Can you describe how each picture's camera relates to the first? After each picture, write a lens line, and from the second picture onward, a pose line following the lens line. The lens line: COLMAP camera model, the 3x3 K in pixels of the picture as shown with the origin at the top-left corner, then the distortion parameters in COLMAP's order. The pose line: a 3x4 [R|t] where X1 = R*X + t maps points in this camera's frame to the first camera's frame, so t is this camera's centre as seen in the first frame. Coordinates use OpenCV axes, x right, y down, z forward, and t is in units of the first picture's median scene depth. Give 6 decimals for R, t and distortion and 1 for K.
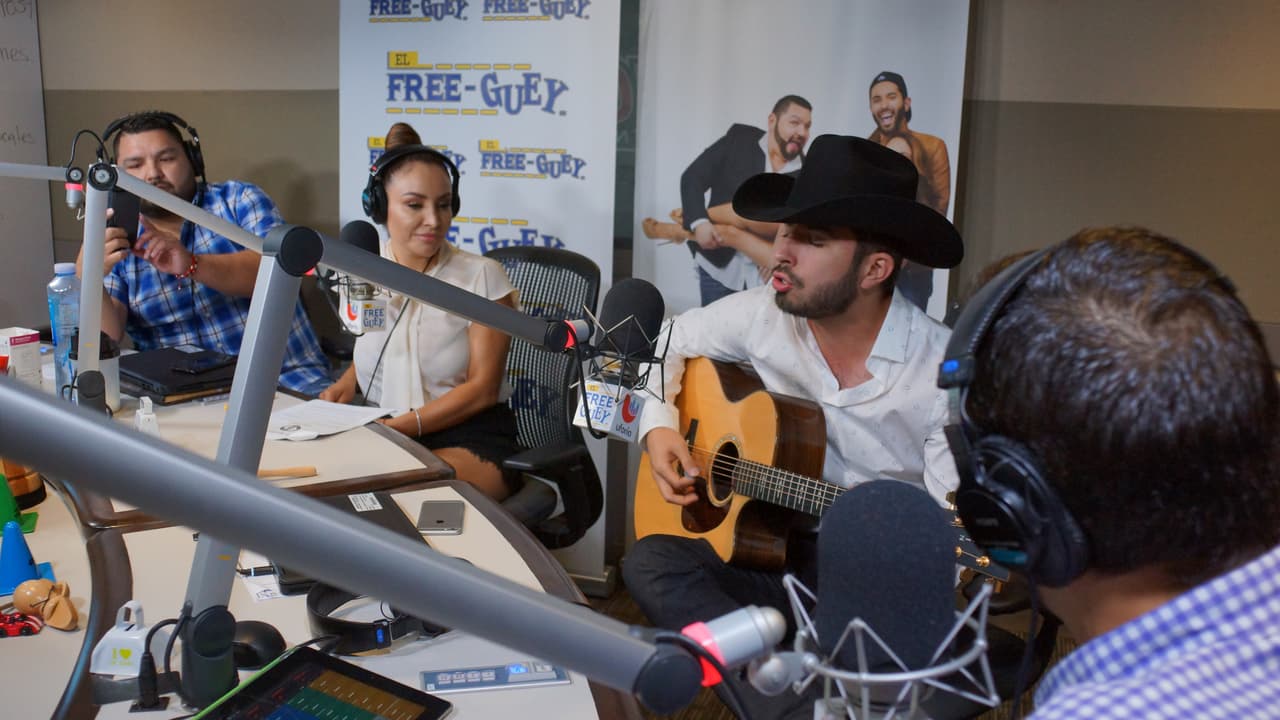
lens RADIAL K [[1122.4, 0, 640.0], [0, 1122.4, 360.0], [0, 0, 1]] dist [-0.114591, 0.083914]
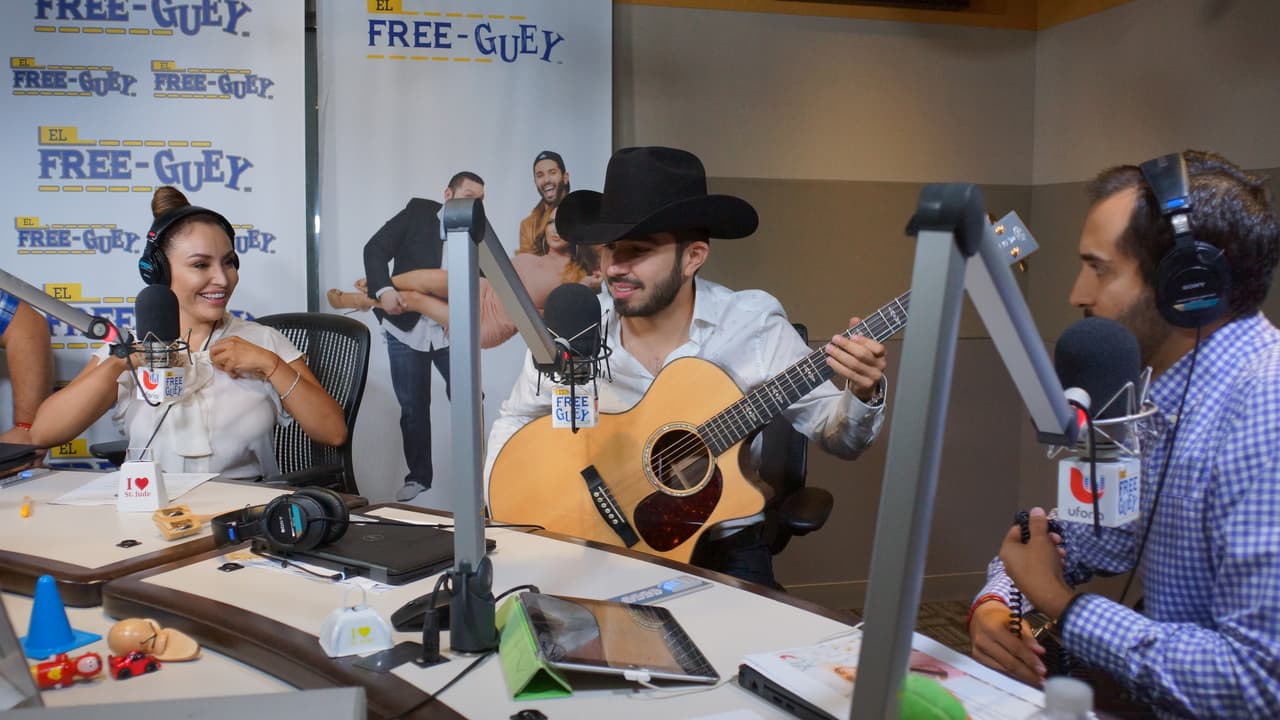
lens RADIAL K [[1116.8, 0, 640.0], [0, 1116.8, 360.0], [0, 0, 1]] dist [-0.113918, 0.079692]
pose [[0.857345, -0.071734, 0.509719, -0.284298], [0.122301, 0.990273, -0.066345, 0.043264], [-0.500001, 0.119220, 0.857779, -0.021574]]
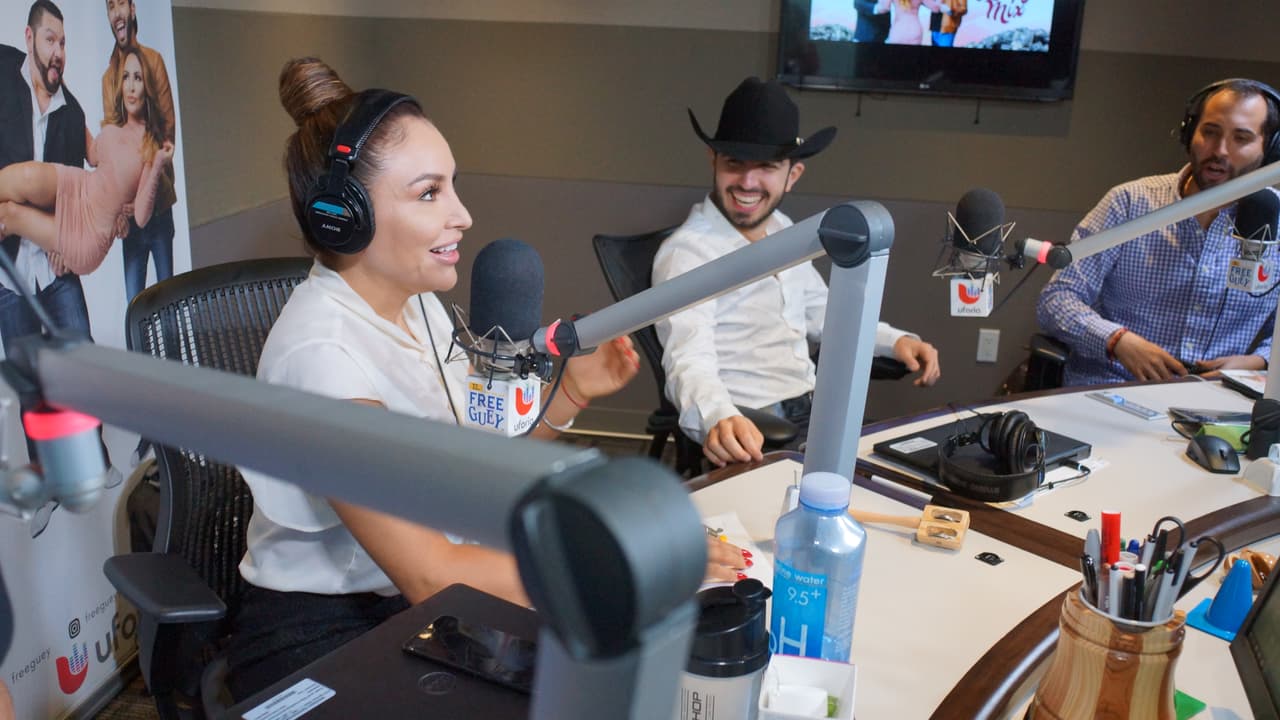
lens RADIAL K [[1116.8, 0, 640.0], [0, 1116.8, 360.0], [0, 0, 1]] dist [-0.113918, 0.079692]
pose [[-0.173857, -0.301675, 0.937425, -0.603717], [0.169314, 0.928590, 0.330233, -0.180754], [-0.970106, 0.216133, -0.110364, 0.732151]]
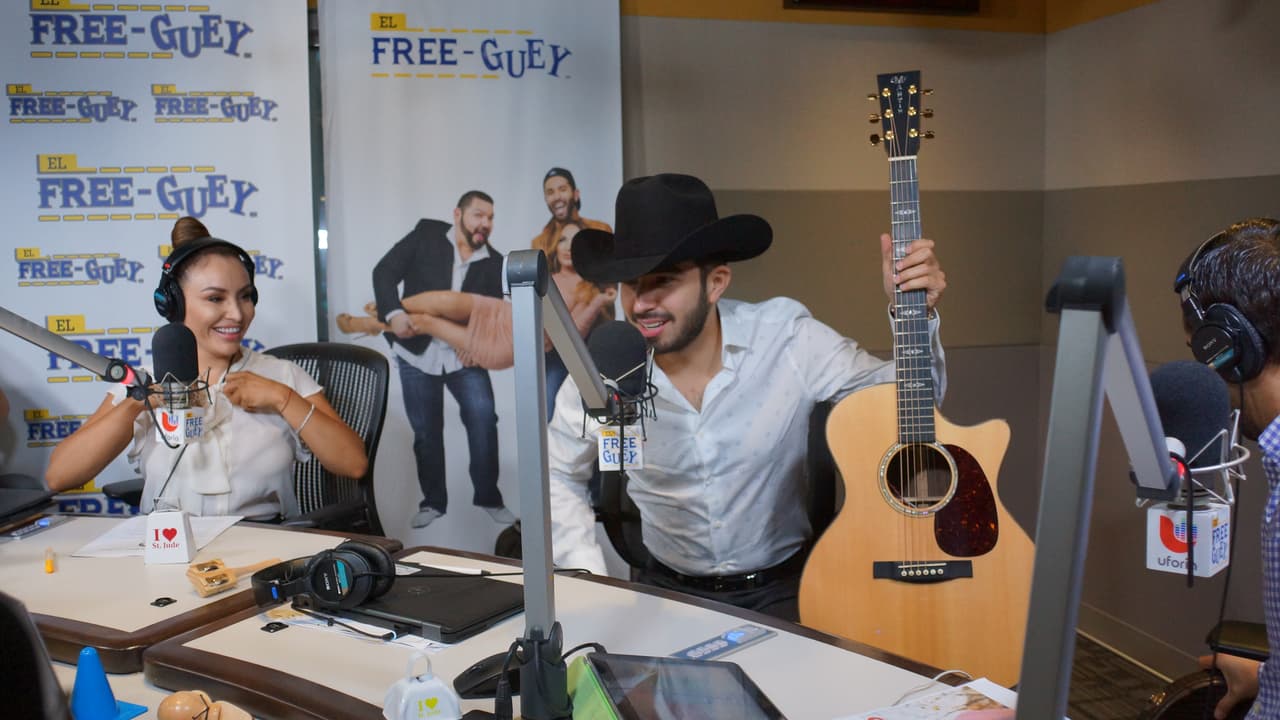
lens RADIAL K [[1122.4, 0, 640.0], [0, 1122.4, 360.0], [0, 0, 1]] dist [-0.114591, 0.083914]
pose [[0.849009, -0.091628, 0.520372, -0.300837], [0.145573, 0.987297, -0.063663, 0.019805], [-0.507929, 0.129803, 0.851563, 0.001971]]
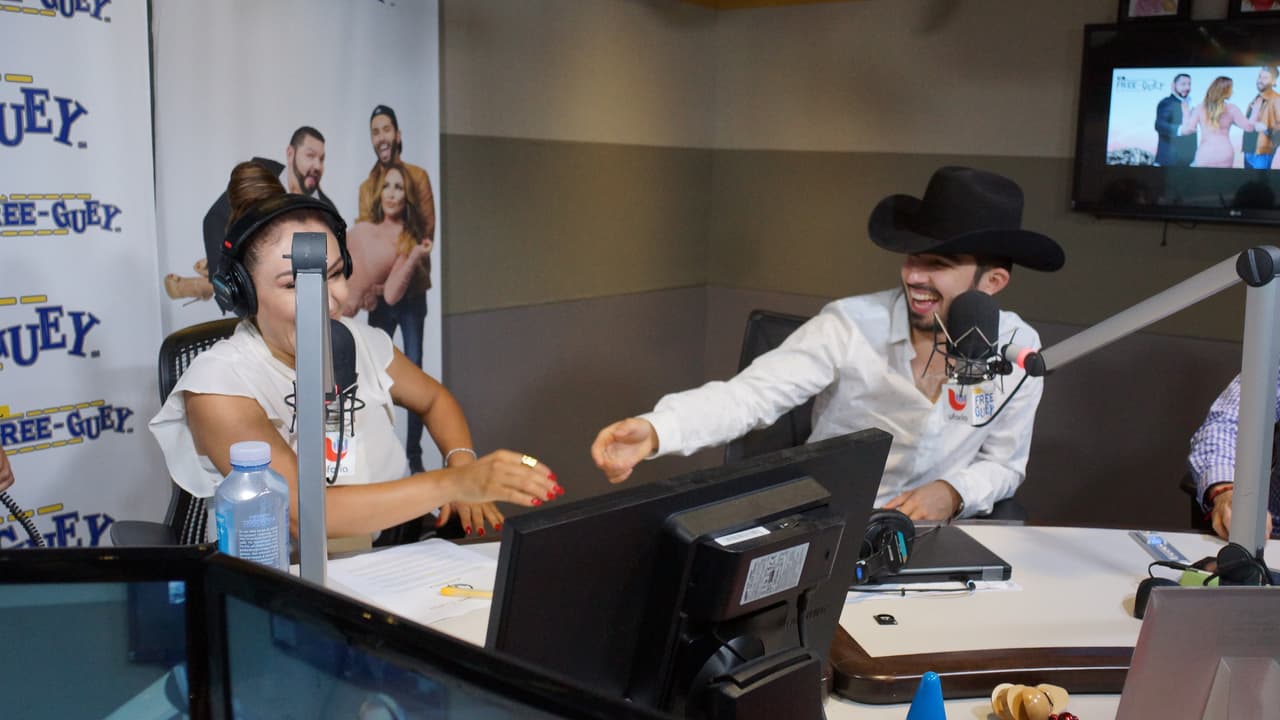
lens RADIAL K [[1116.8, 0, 640.0], [0, 1116.8, 360.0], [0, 0, 1]] dist [-0.113918, 0.079692]
pose [[0.336203, -0.170814, 0.926170, -0.637334], [0.181025, 0.976798, 0.114439, -0.096963], [-0.924228, 0.129186, 0.359324, 0.415199]]
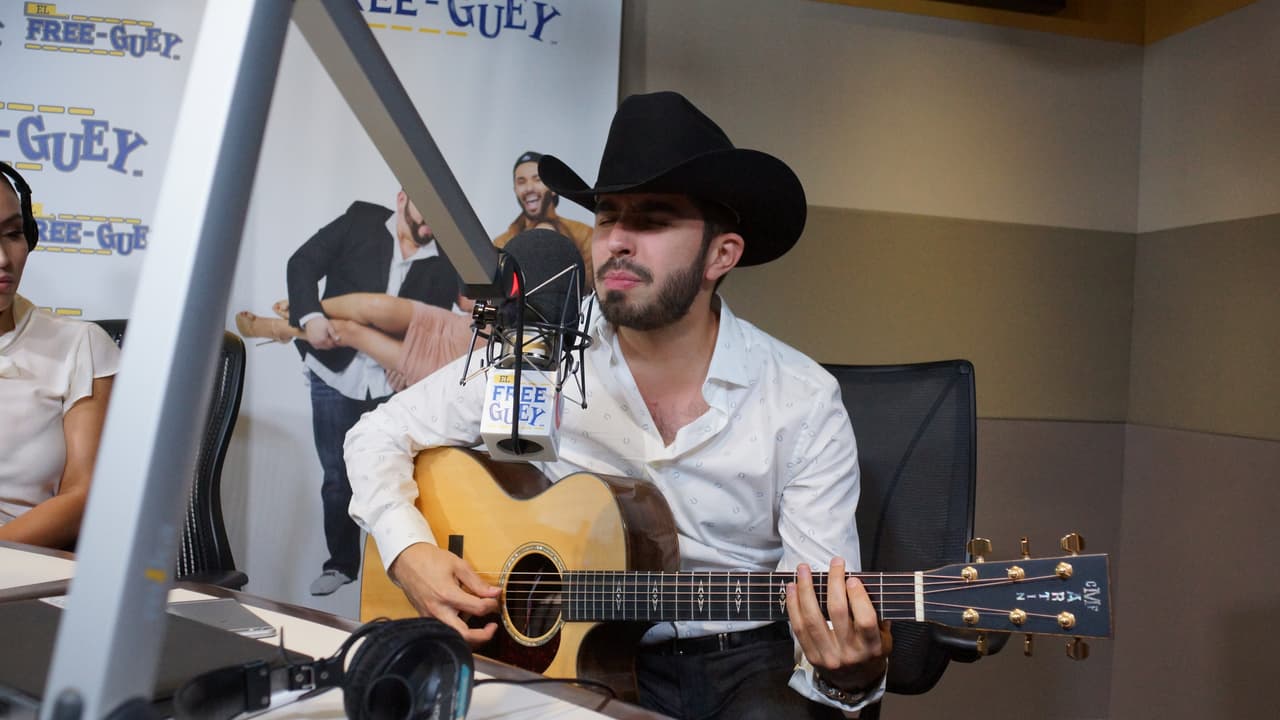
lens RADIAL K [[1122.4, 0, 640.0], [0, 1122.4, 360.0], [0, 0, 1]] dist [-0.114591, 0.083914]
pose [[0.864323, 0.015499, 0.502698, -0.149205], [0.079203, 0.982858, -0.166484, 0.063723], [-0.496661, 0.183711, 0.848280, 0.194919]]
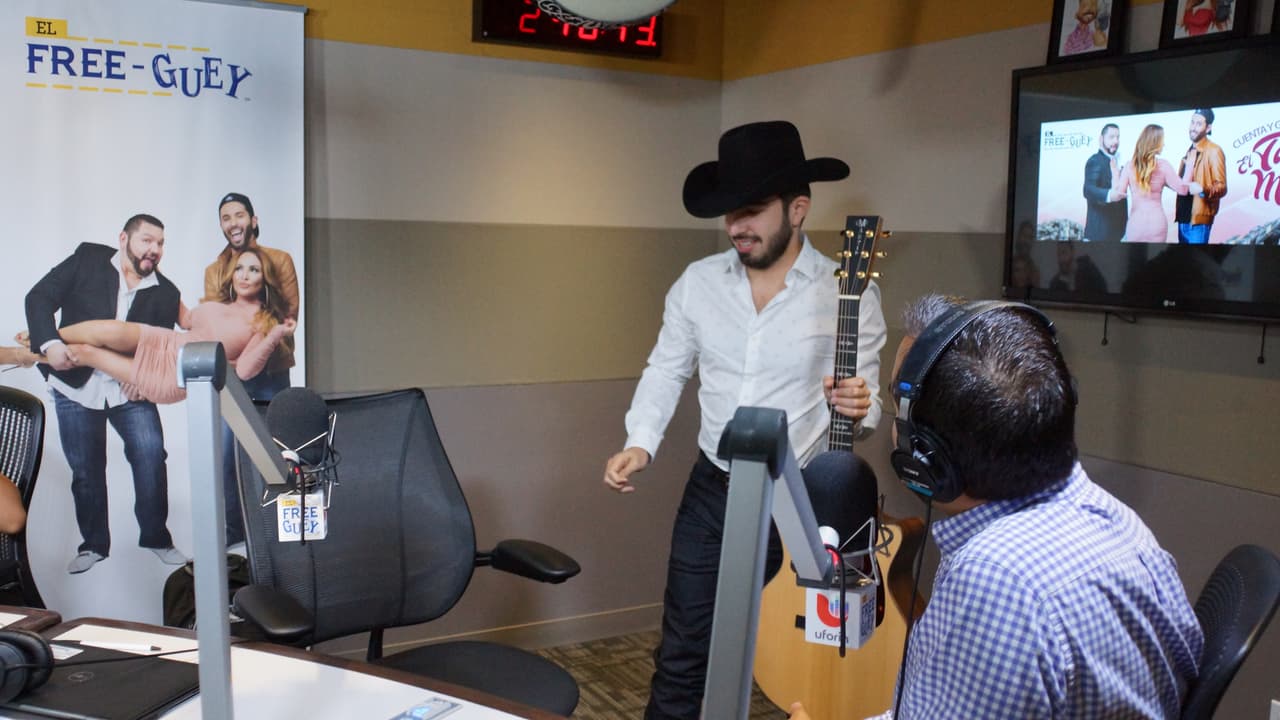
lens RADIAL K [[1116.8, 0, 640.0], [0, 1116.8, 360.0], [0, 0, 1]] dist [-0.113918, 0.079692]
pose [[0.670725, -0.084645, 0.736861, -0.301360], [0.150203, 0.988383, -0.023183, -0.010600], [-0.726338, 0.126229, 0.675647, -0.004343]]
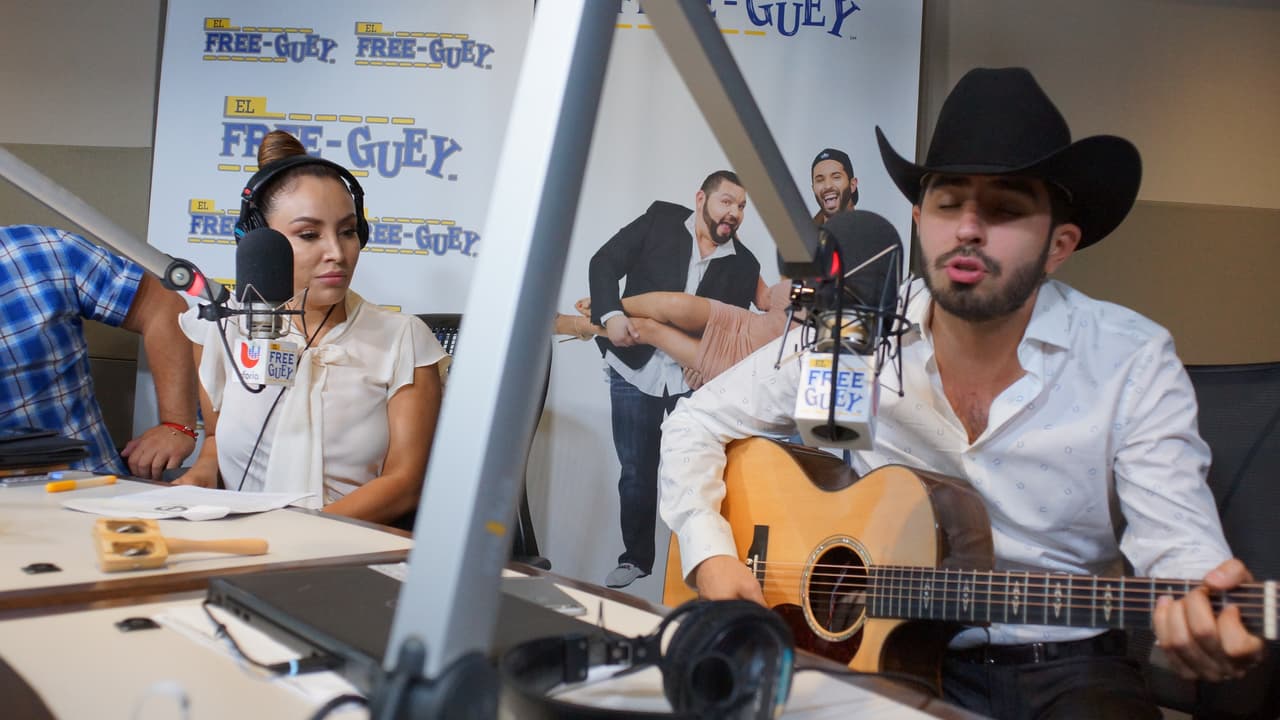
lens RADIAL K [[1122.4, 0, 640.0], [0, 1122.4, 360.0], [0, 0, 1]] dist [-0.114591, 0.083914]
pose [[0.962324, 0.030986, 0.270133, -0.154413], [0.020896, 0.982120, -0.187095, 0.069149], [-0.271100, 0.185691, 0.944470, 0.205639]]
